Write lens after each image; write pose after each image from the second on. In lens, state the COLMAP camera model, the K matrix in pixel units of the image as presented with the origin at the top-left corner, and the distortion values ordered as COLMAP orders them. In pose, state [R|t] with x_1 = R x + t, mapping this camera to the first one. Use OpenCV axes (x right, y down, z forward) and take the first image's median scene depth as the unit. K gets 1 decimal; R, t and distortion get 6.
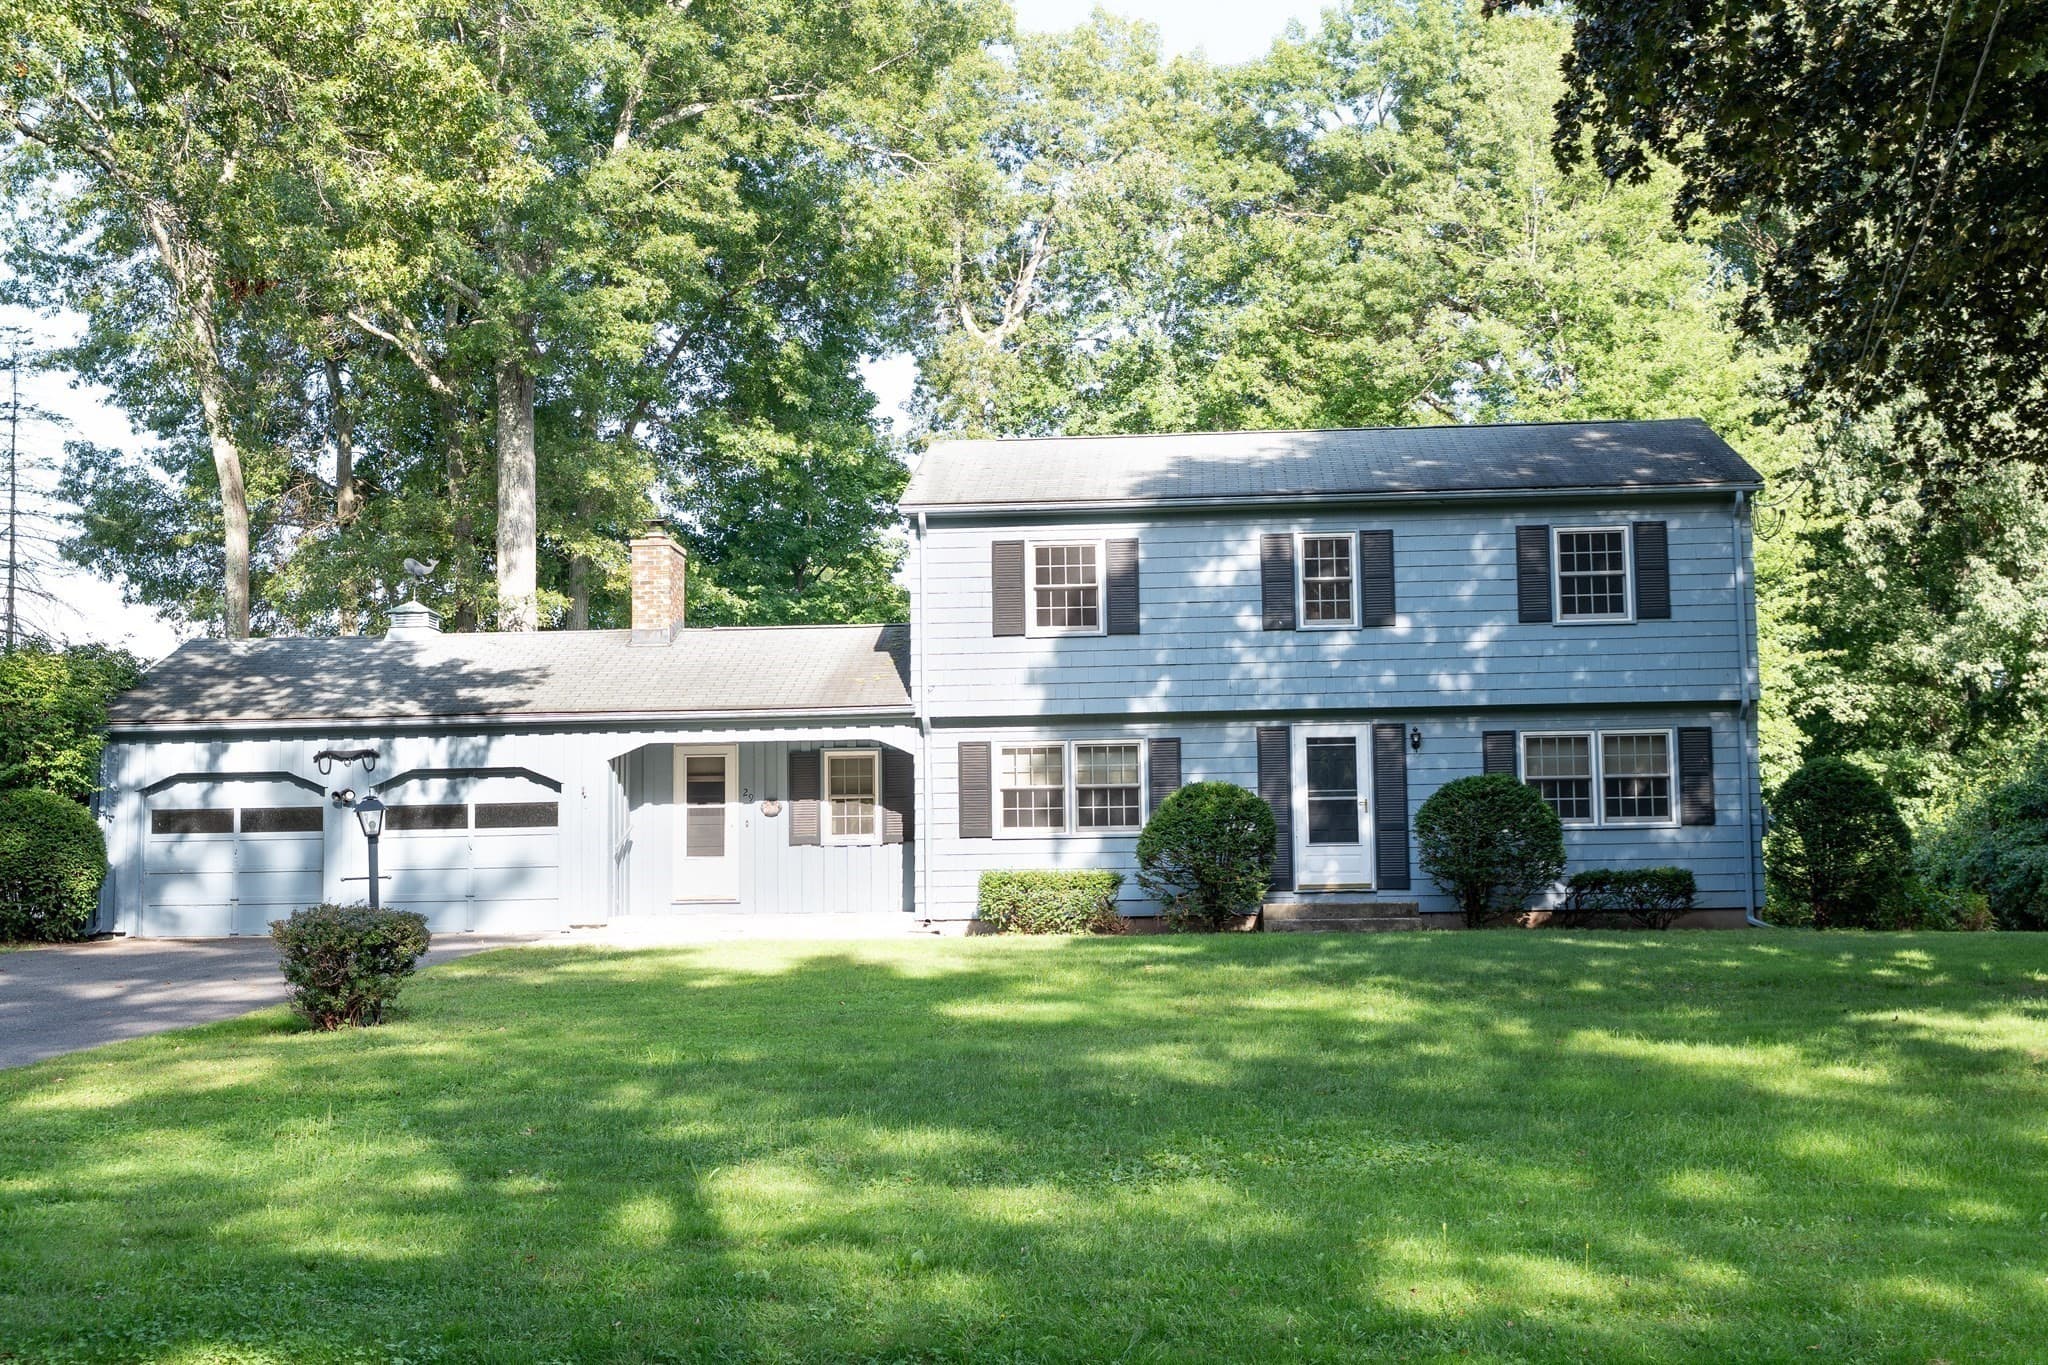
lens RADIAL K [[2417.6, 0, 1027.6], [0, 2417.6, 685.7], [0, 0, 1]] dist [-0.003340, -0.014684]
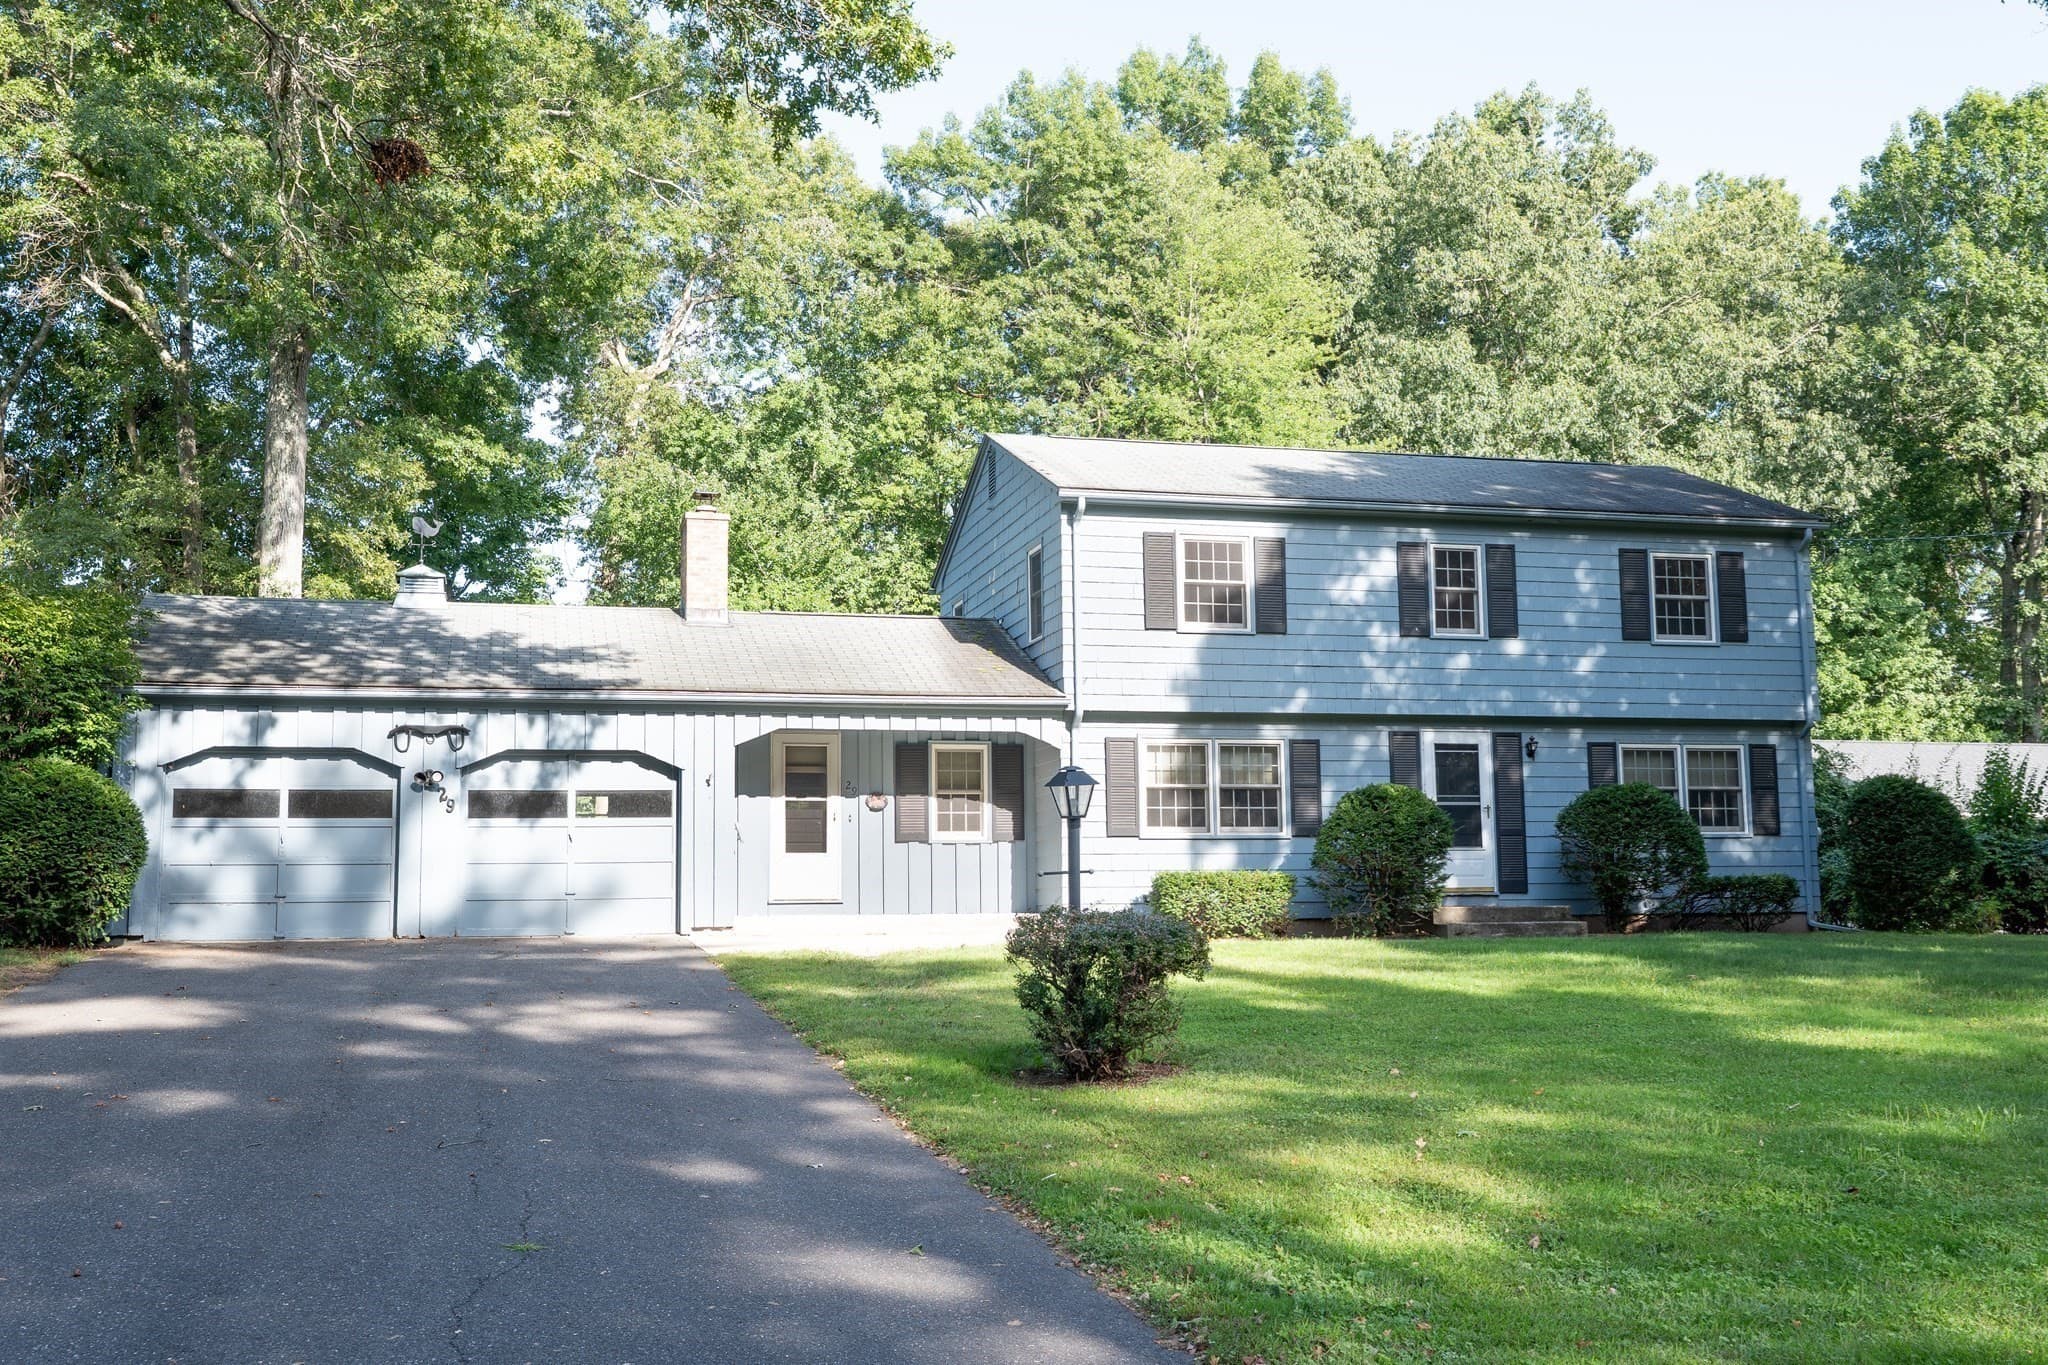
lens RADIAL K [[1989.6, 0, 1022.3], [0, 1989.6, 697.4], [0, 0, 1]] dist [0.017046, -0.045597]
pose [[0.946553, 0.037319, 0.320382, -0.313667], [-0.033226, 0.999281, -0.018236, 0.022778], [-0.320832, 0.006616, 0.947113, 0.256613]]
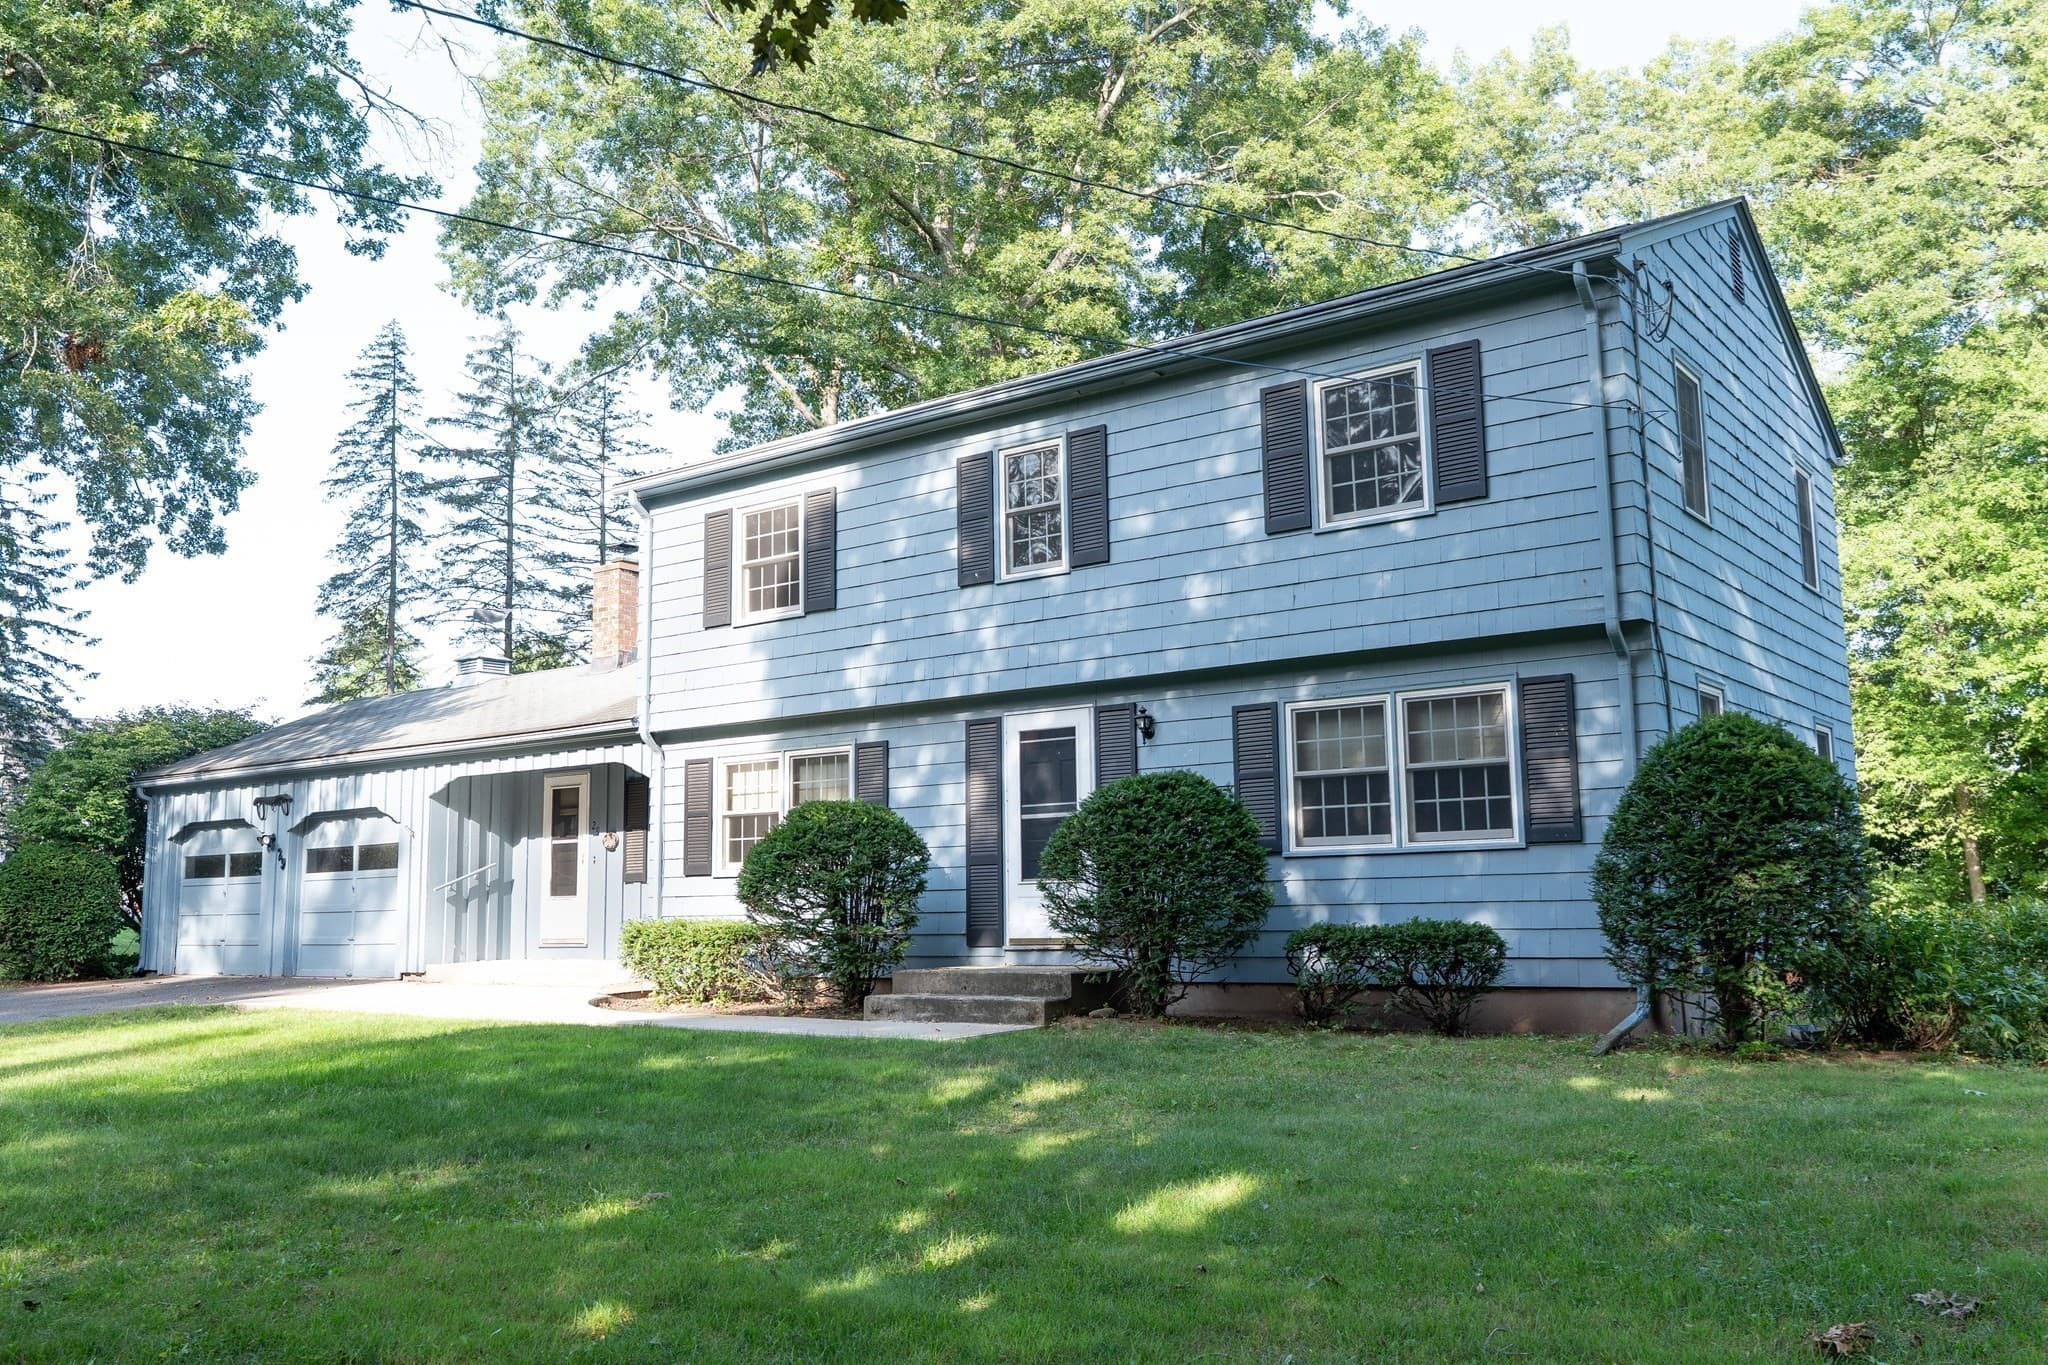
lens RADIAL K [[1684.4, 0, 1024.0], [0, 1684.4, 682.5], [0, 0, 1]] dist [0.003801, -0.003088]
pose [[0.845140, -0.072105, -0.529659, 0.375990], [0.064403, 0.997378, -0.033015, 0.023230], [0.530651, -0.006209, 0.847568, 0.568861]]
